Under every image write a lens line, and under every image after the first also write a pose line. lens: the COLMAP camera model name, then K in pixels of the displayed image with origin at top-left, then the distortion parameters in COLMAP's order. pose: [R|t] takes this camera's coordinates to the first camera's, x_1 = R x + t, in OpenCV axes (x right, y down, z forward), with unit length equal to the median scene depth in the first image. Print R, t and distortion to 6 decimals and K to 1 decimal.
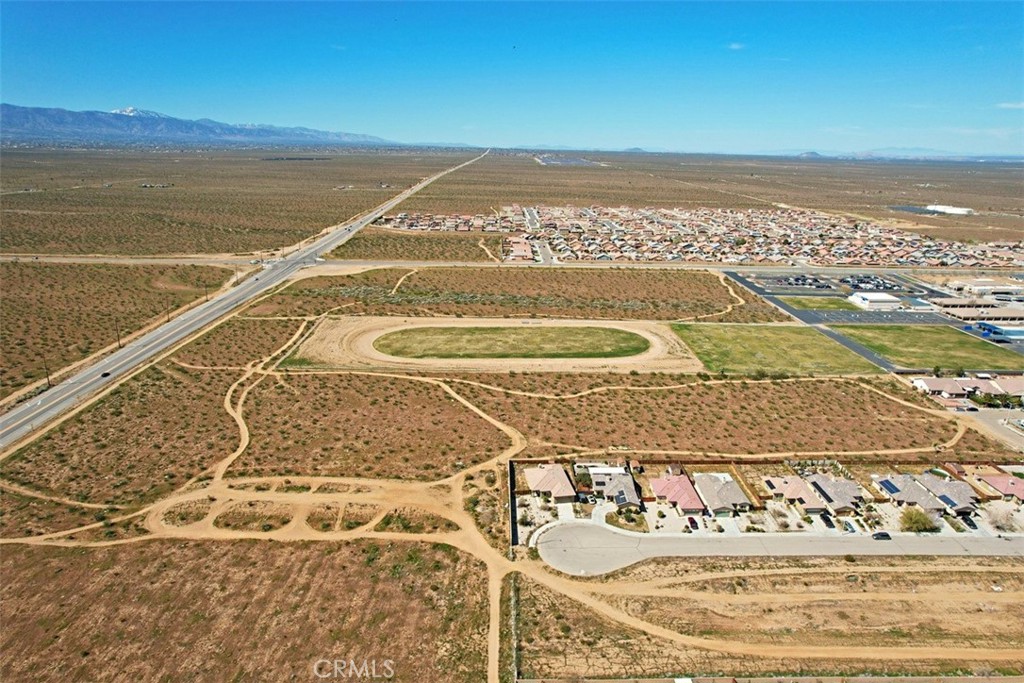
lens RADIAL K [[653.8, 0, 515.8], [0, 653.8, 352.2], [0, 0, 1]] dist [-0.071247, 0.058604]
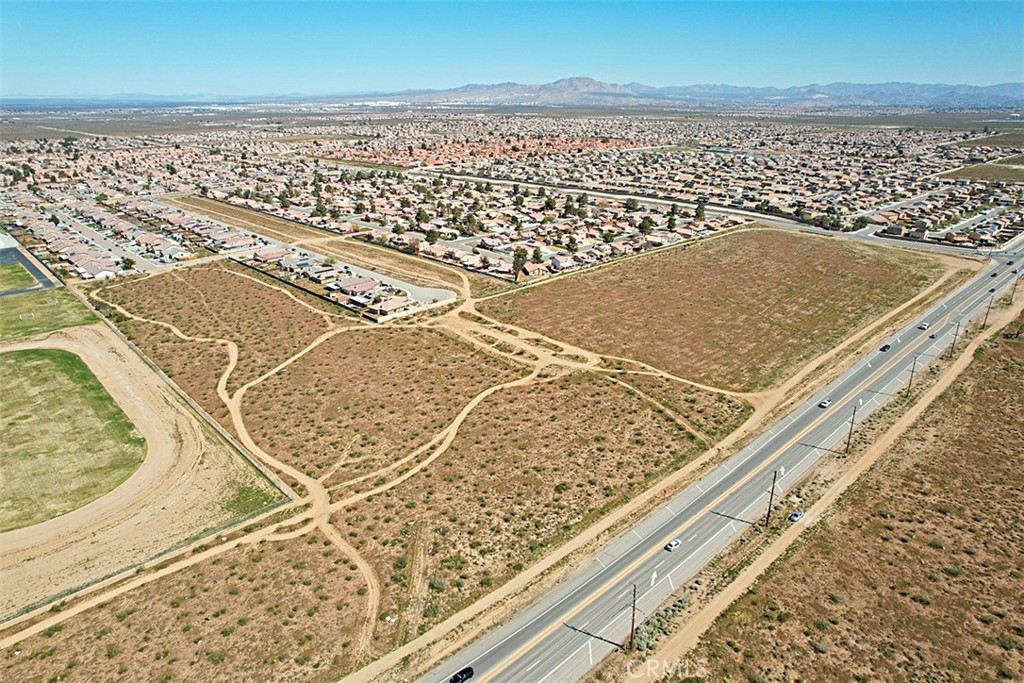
lens RADIAL K [[653.8, 0, 513.2], [0, 653.8, 342.3], [0, 0, 1]] dist [-0.071247, 0.058604]
pose [[-0.668448, -0.274838, 0.691116, -0.876740], [0.223425, 0.812101, 0.539048, -0.357450], [-0.709407, 0.514738, -0.481442, 1.104537]]
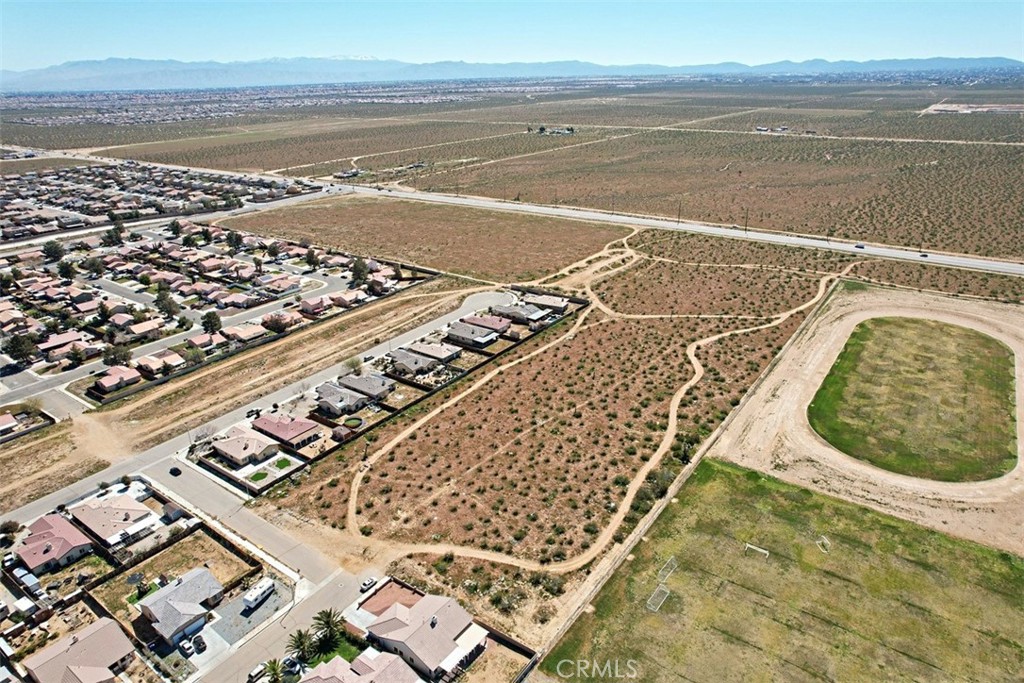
lens RADIAL K [[653.8, 0, 514.8], [0, 653.8, 344.5], [0, 0, 1]] dist [-0.071247, 0.058604]
pose [[-0.596932, 0.307411, -0.741060, 0.888625], [-0.239776, 0.813106, 0.530440, -0.363393], [0.765624, 0.494325, -0.411659, 1.126606]]
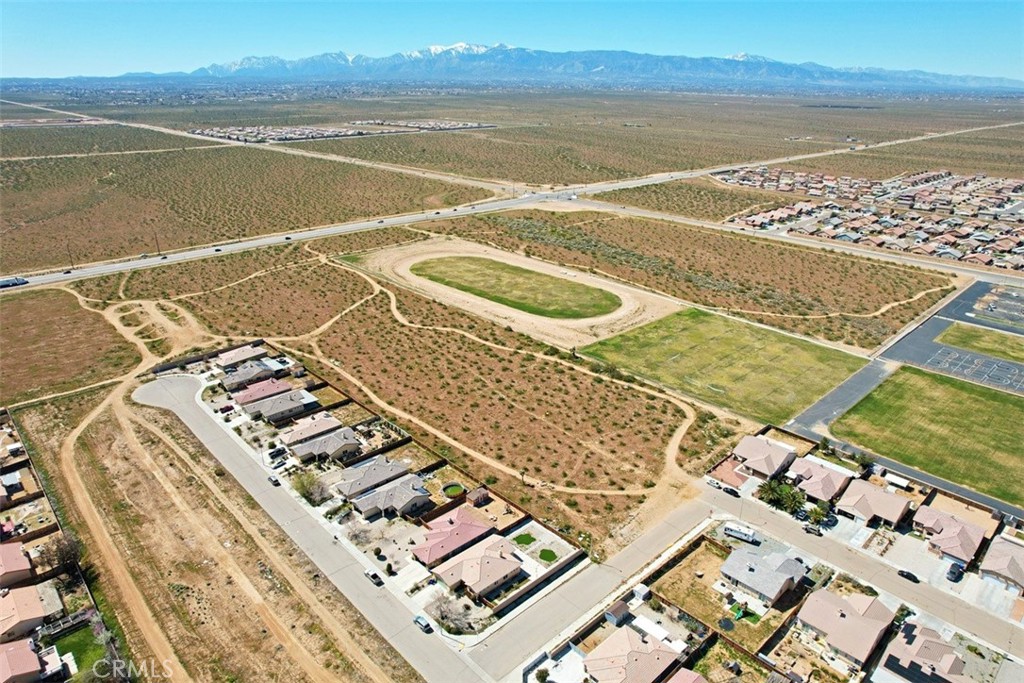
lens RADIAL K [[653.8, 0, 512.3], [0, 653.8, 349.4], [0, 0, 1]] dist [-0.071247, 0.058604]
pose [[0.669075, 0.274456, -0.690661, 0.914809], [-0.223551, 0.960597, 0.165159, -0.107040], [0.708776, 0.043894, 0.704067, 0.323257]]
